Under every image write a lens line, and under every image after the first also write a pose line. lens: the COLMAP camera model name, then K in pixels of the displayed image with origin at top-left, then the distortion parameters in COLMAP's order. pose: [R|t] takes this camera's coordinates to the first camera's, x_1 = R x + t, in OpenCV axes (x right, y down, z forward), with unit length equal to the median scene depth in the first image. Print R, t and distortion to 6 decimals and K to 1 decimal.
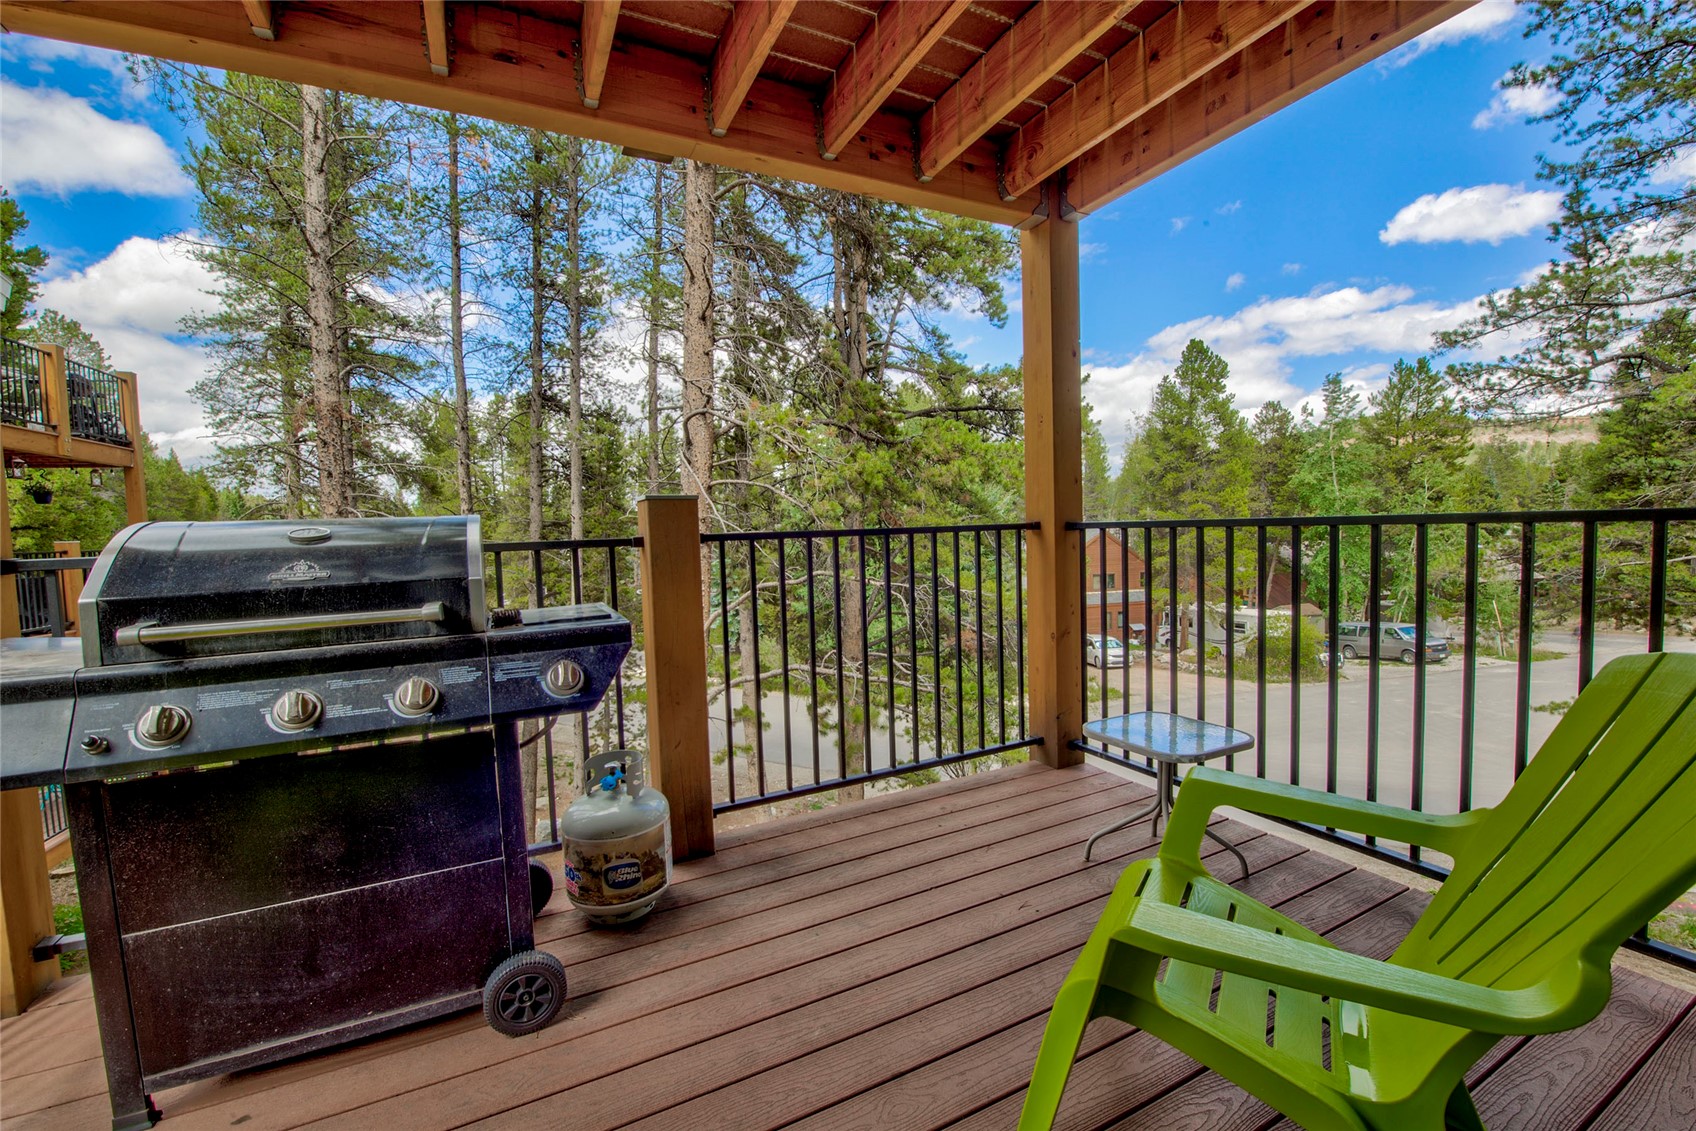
lens RADIAL K [[697.2, 0, 953.8], [0, 697.2, 583.2], [0, 0, 1]] dist [-0.020709, -0.001444]
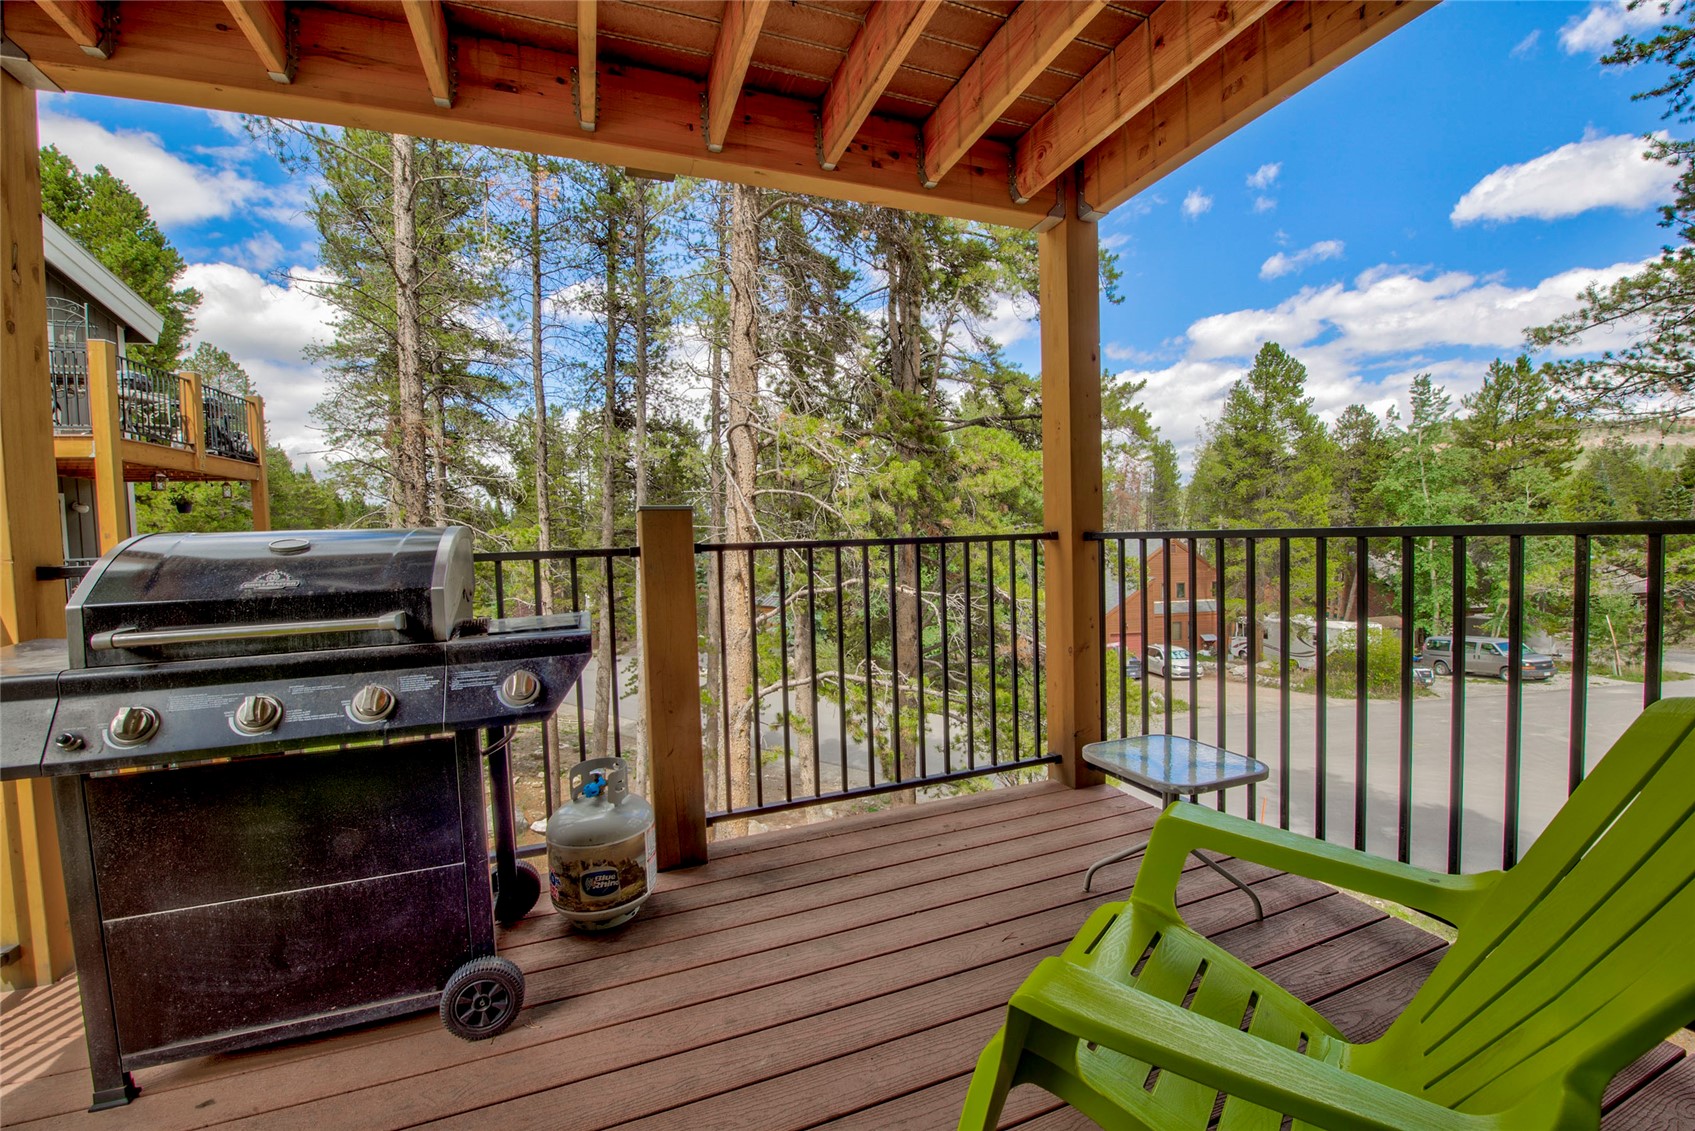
lens RADIAL K [[696.8, 0, 928.5], [0, 696.8, 581.8], [0, 0, 1]] dist [-0.020709, -0.001444]
pose [[0.993860, 0.009272, -0.110255, 0.098404], [-0.010920, 0.999837, -0.014352, -0.006974], [0.110104, 0.015467, 0.993800, 0.042695]]
